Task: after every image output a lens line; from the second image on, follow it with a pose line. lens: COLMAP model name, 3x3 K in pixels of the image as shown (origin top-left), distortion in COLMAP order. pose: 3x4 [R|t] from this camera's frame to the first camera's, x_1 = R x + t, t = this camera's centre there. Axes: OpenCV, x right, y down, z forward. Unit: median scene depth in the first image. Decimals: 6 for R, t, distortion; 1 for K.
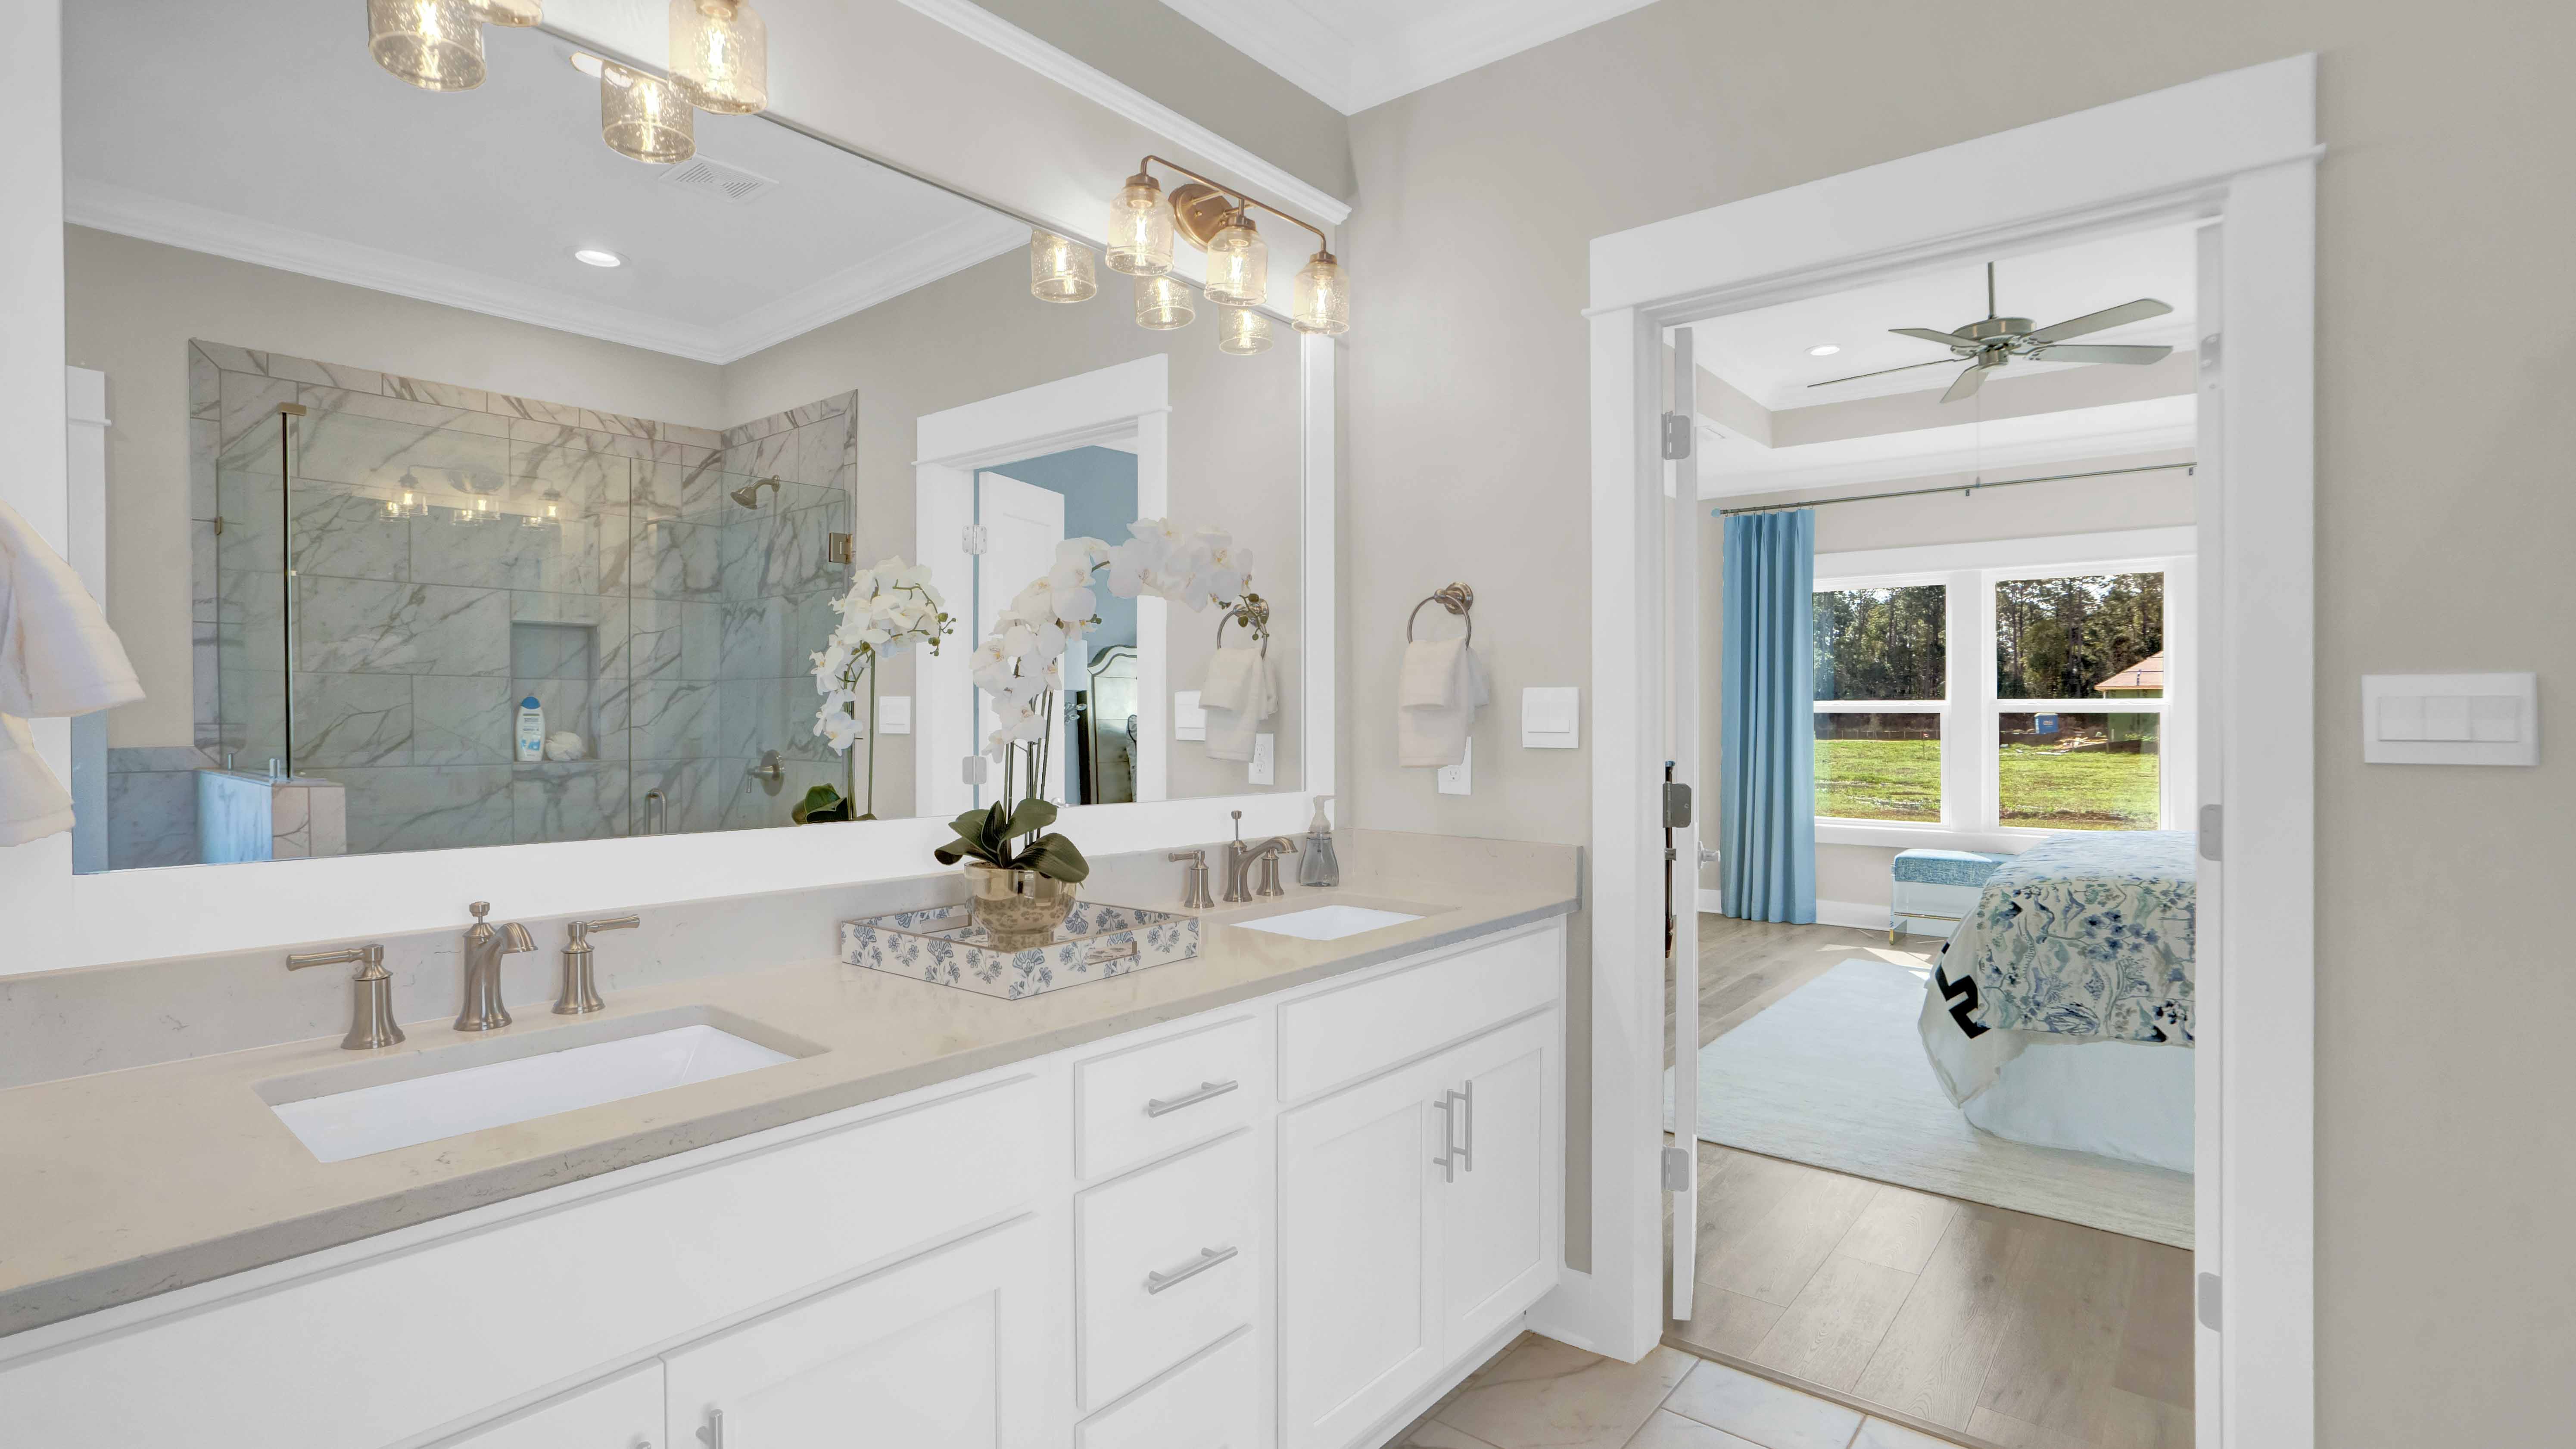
lens RADIAL K [[1205.3, 0, 1286.6], [0, 1205.3, 721.4], [0, 0, 1]] dist [-0.031044, -0.000173]
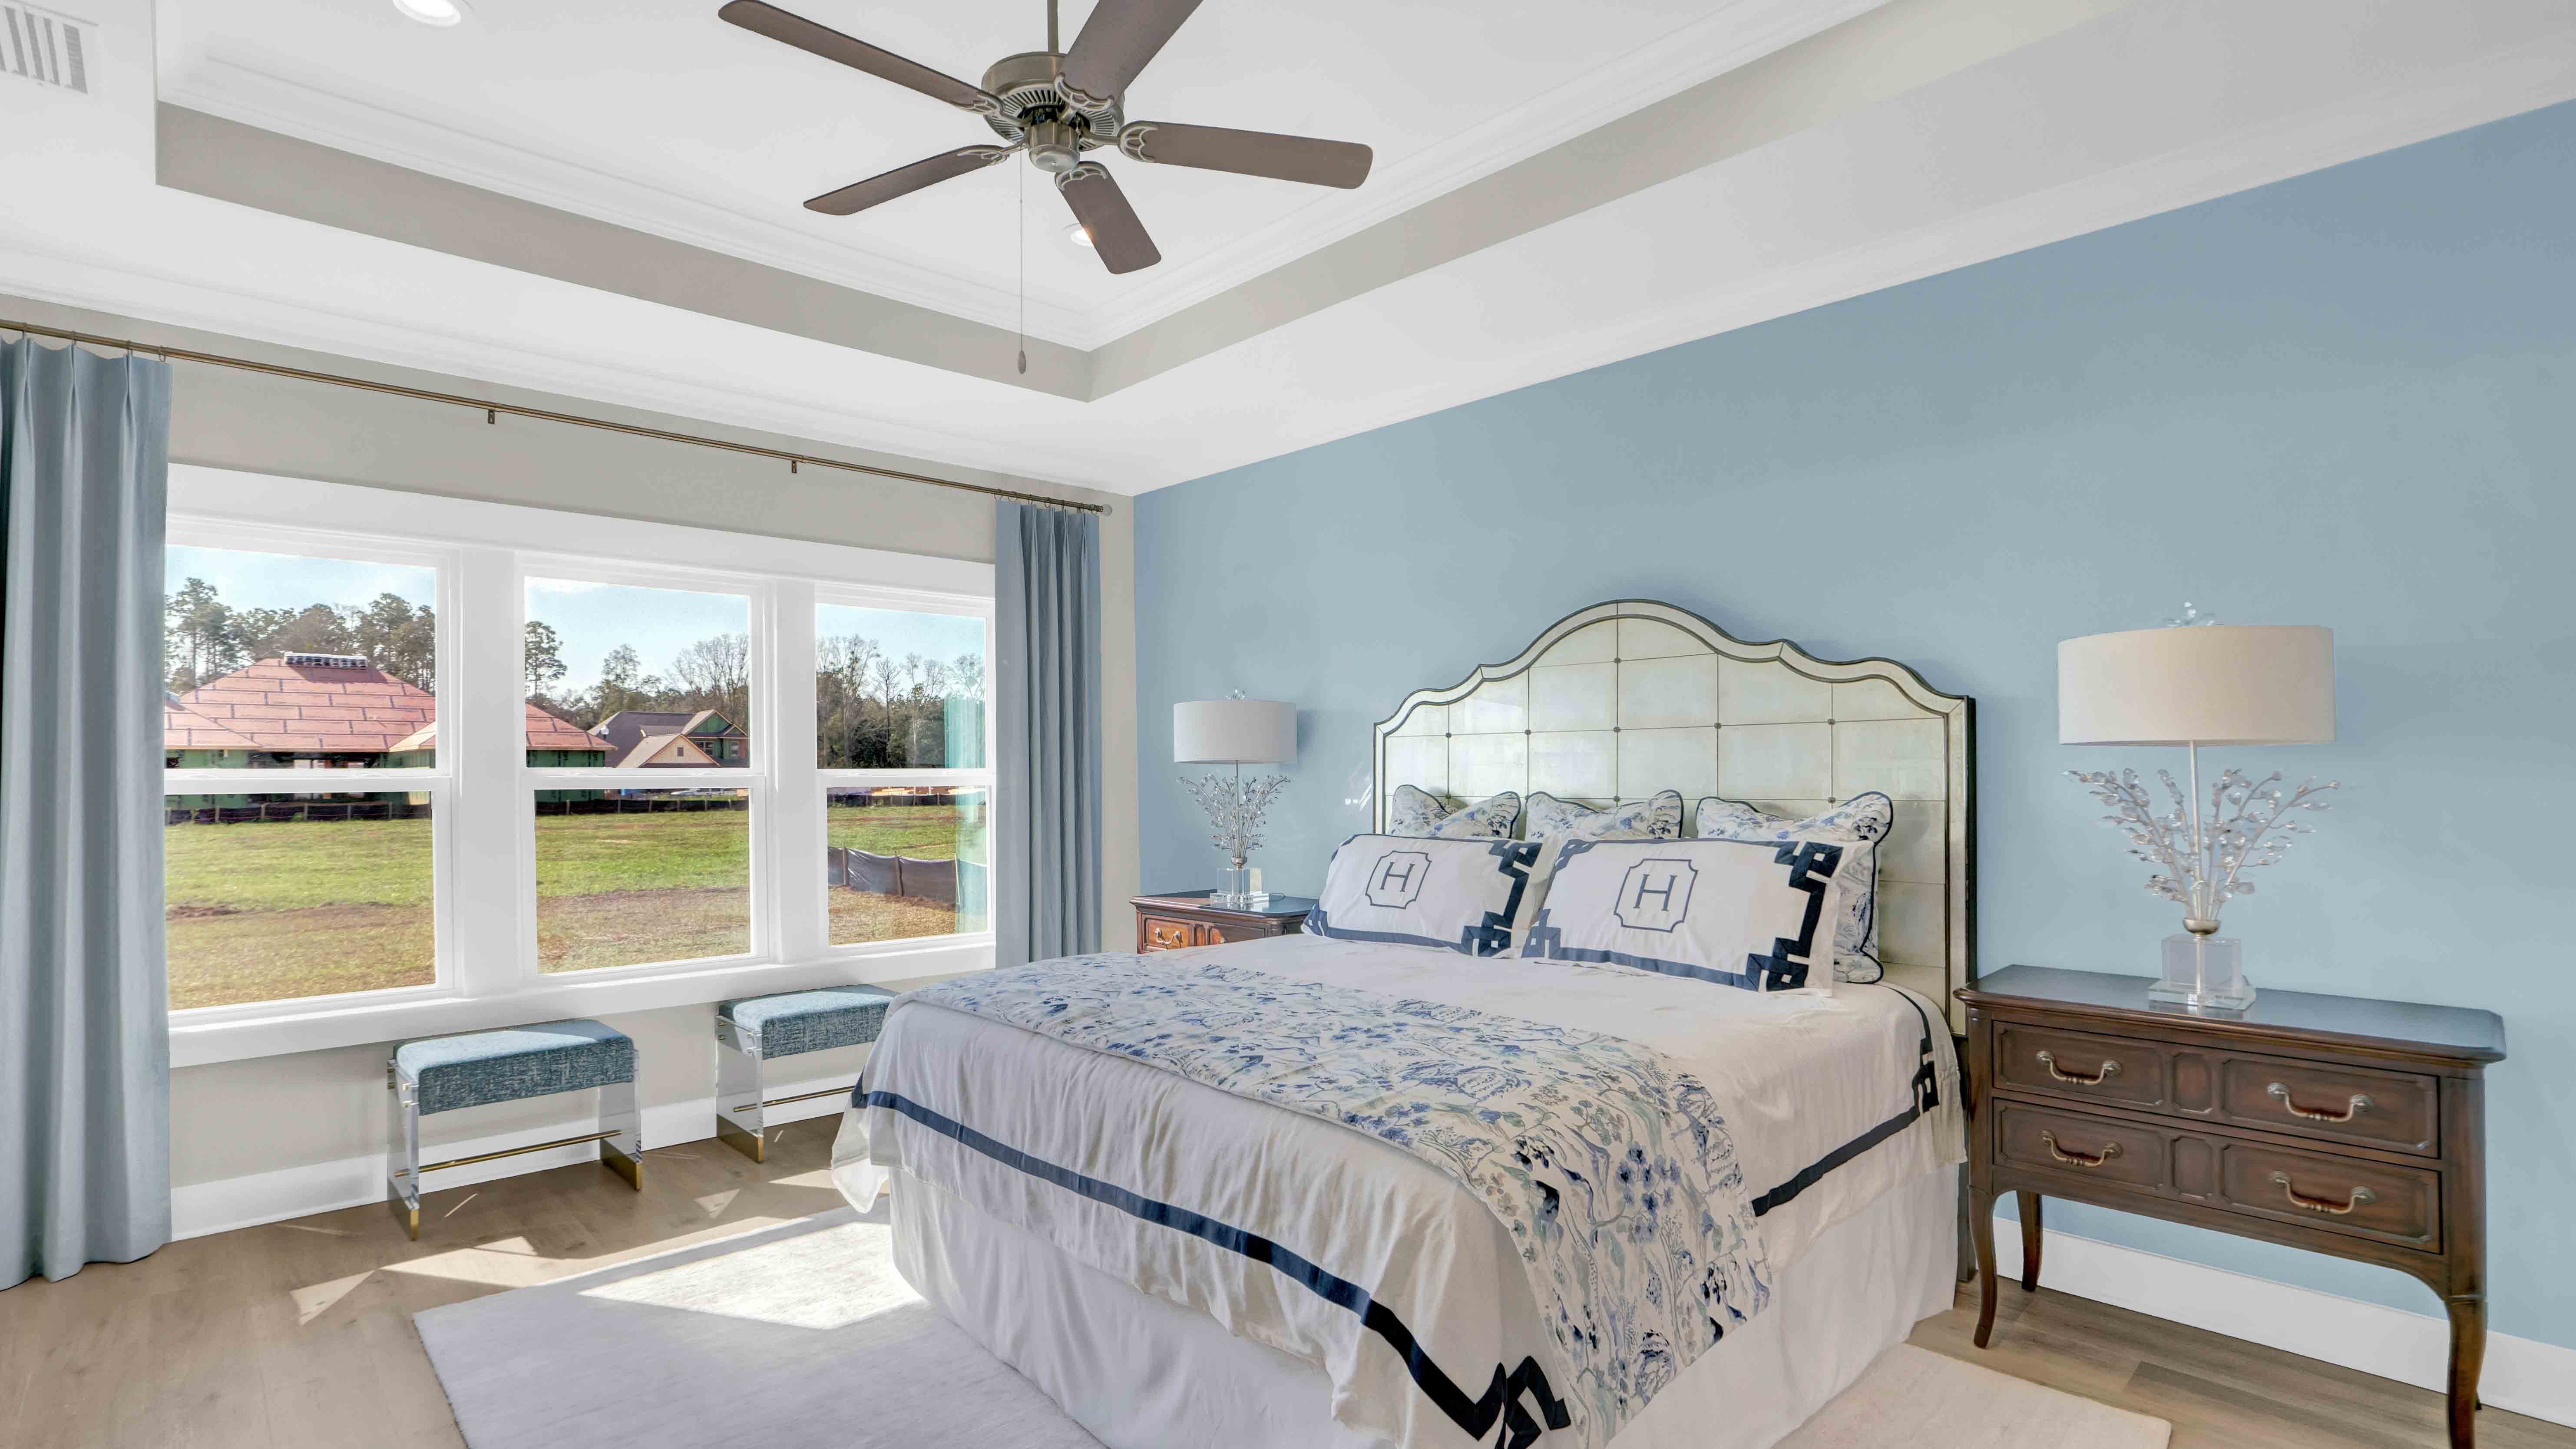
lens RADIAL K [[1205.3, 0, 1265.1], [0, 1205.3, 744.2], [0, 0, 1]] dist [-0.031044, -0.000173]
pose [[0.135446, 0.011620, 0.990717, 0.041703], [0.014091, 0.999807, -0.013653, -0.014428], [-0.990685, 0.015810, 0.135256, 0.512909]]
